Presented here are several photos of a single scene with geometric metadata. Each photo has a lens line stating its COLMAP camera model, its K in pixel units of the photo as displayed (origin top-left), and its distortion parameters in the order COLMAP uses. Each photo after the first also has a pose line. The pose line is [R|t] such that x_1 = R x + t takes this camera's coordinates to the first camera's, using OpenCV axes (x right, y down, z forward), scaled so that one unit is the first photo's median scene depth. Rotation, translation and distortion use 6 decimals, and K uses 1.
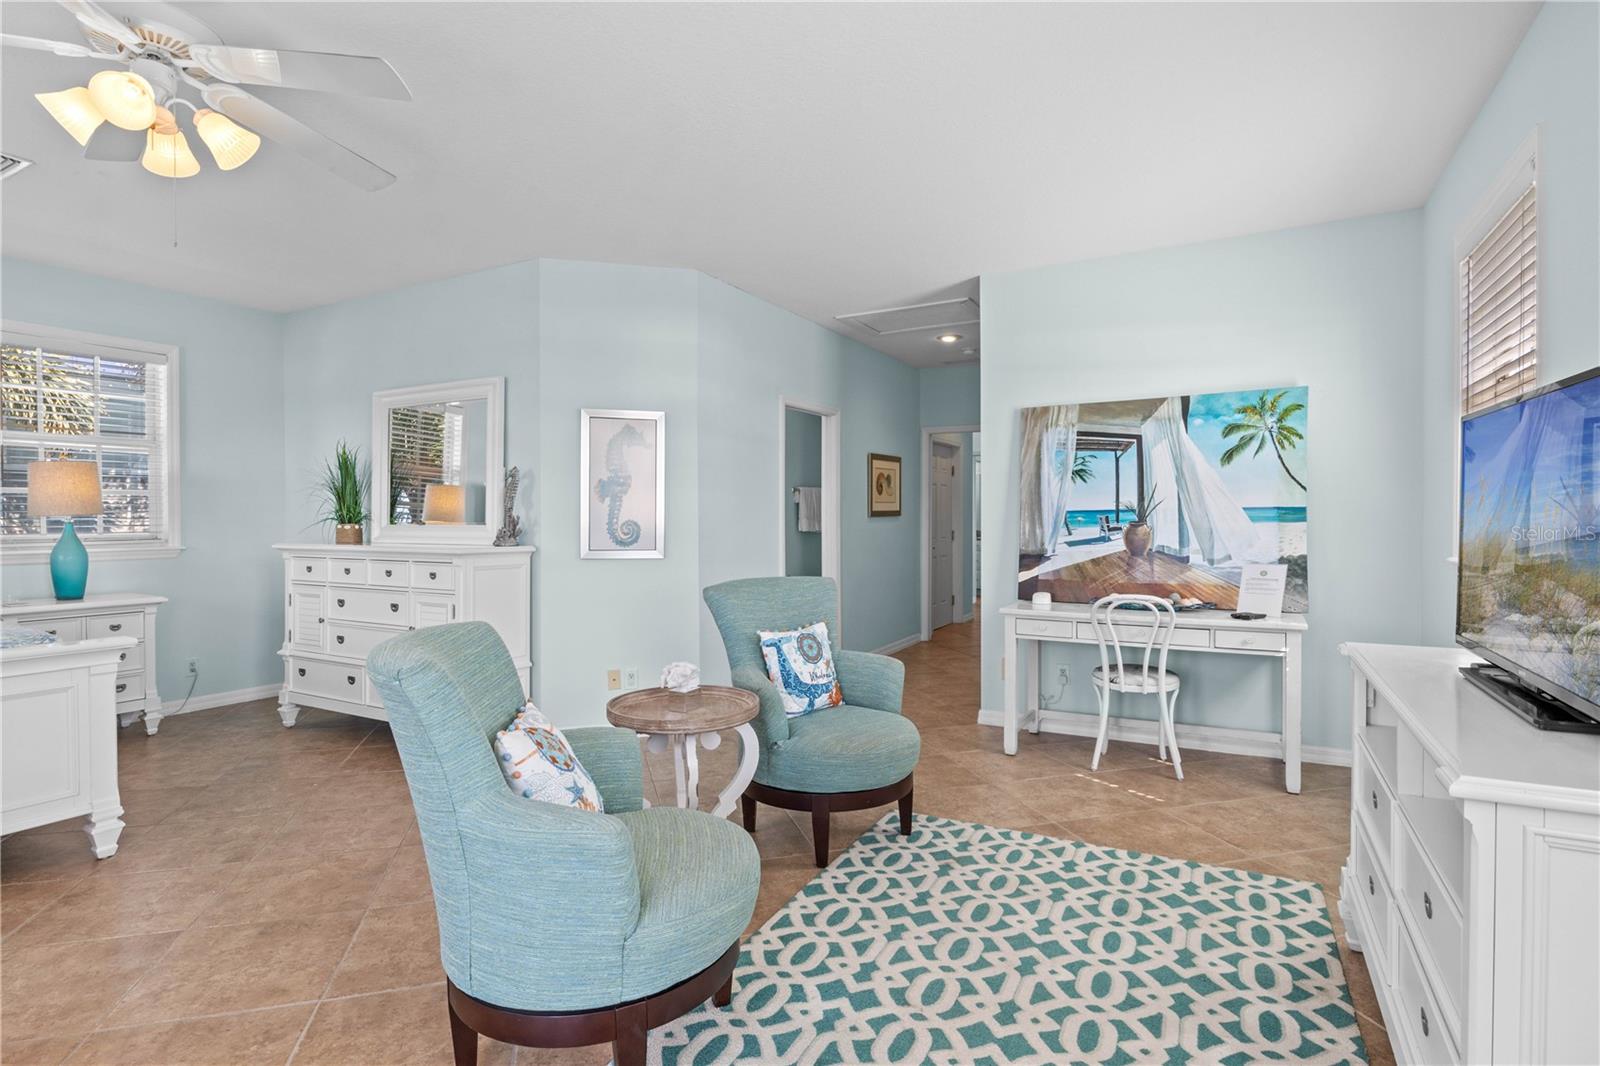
lens RADIAL K [[804.6, 0, 787.2], [0, 804.6, 514.9], [0, 0, 1]] dist [-0.001444, -0.002522]
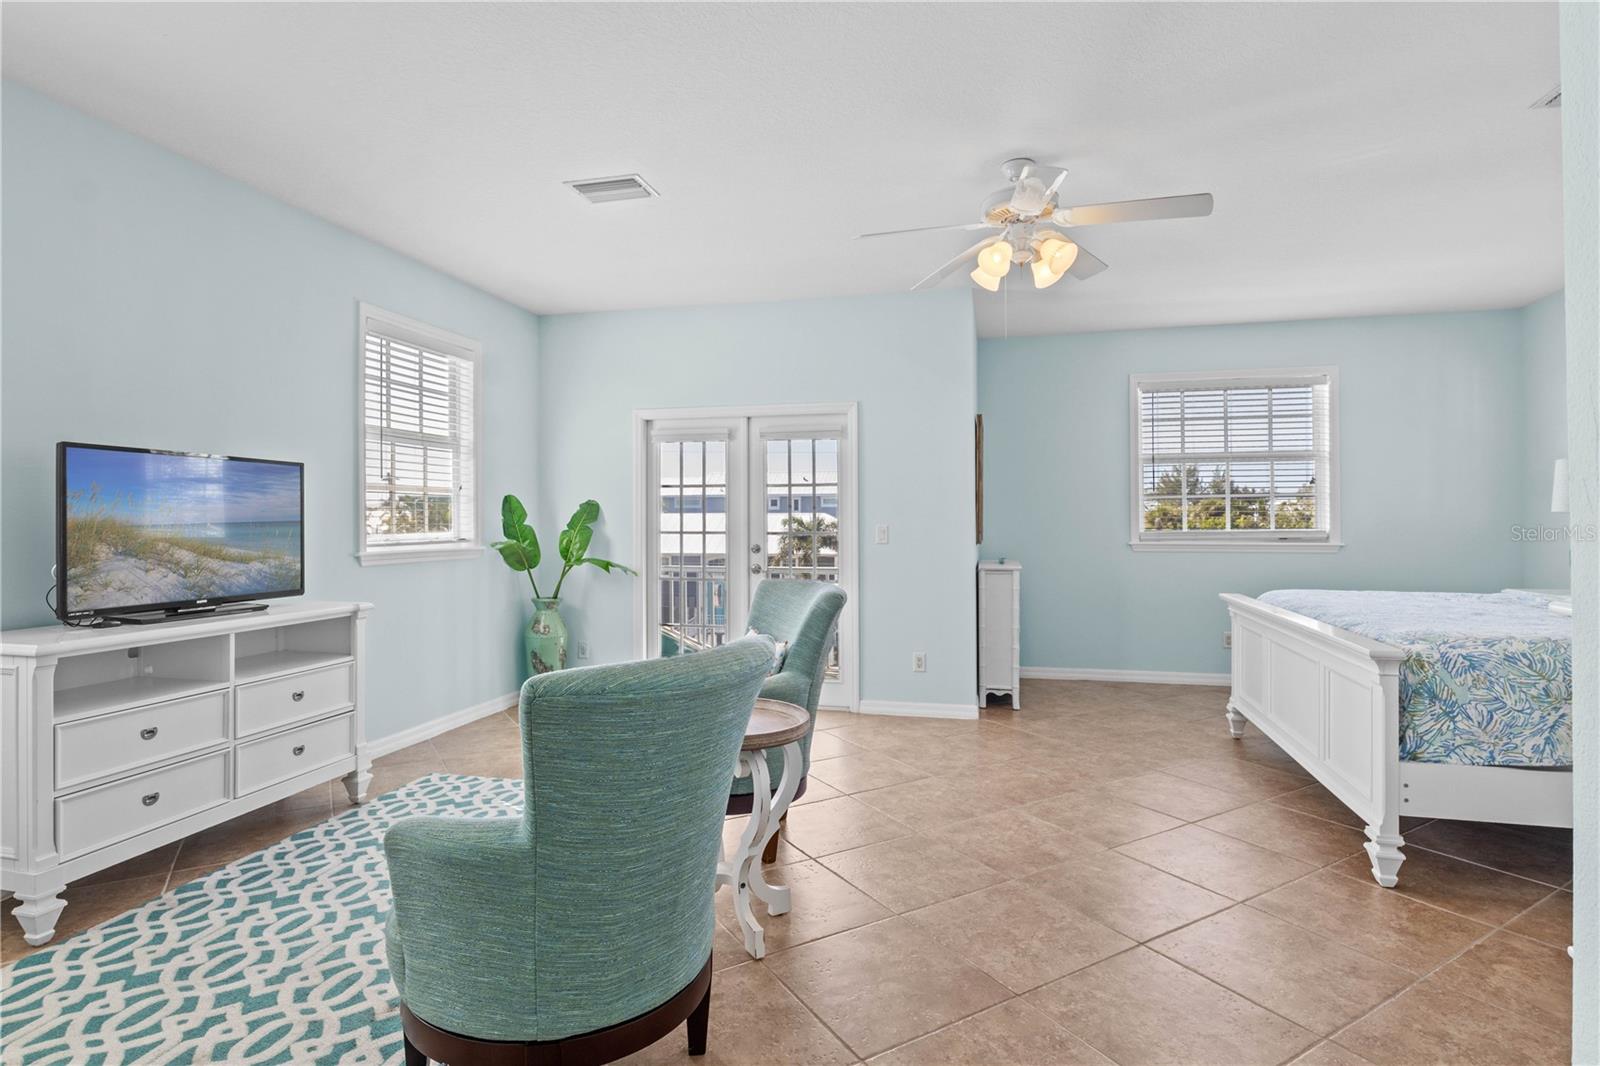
lens RADIAL K [[804.6, 0, 787.2], [0, 804.6, 514.9], [0, 0, 1]] dist [-0.001444, -0.002522]
pose [[-0.963856, 0.002401, -0.266412, 0.062174], [0.003247, 0.999991, -0.002734, 0.005392], [0.266403, -0.003501, -0.963855, 2.089612]]
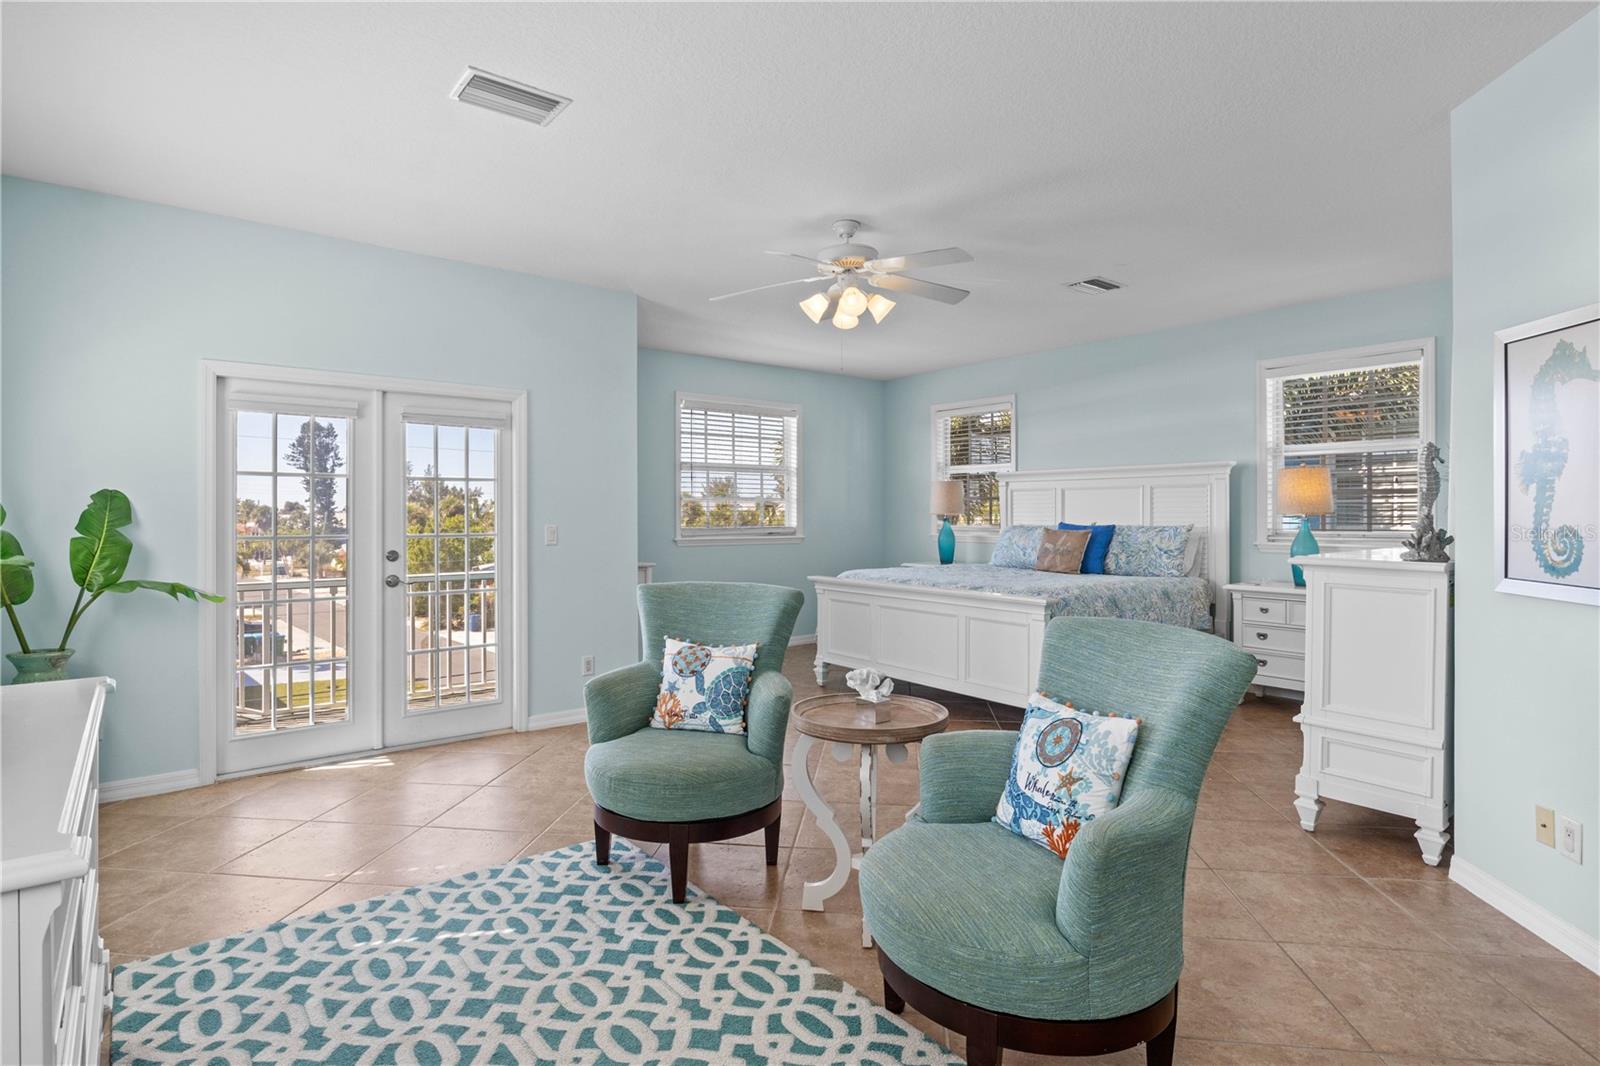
lens RADIAL K [[804.6, 0, 787.2], [0, 804.6, 514.9], [0, 0, 1]] dist [-0.001444, -0.002522]
pose [[-0.380298, 0.002401, -0.924861, 0.875339], [0.000136, 0.999997, 0.002540, -0.003594], [0.924864, 0.000840, -0.380298, 1.402518]]
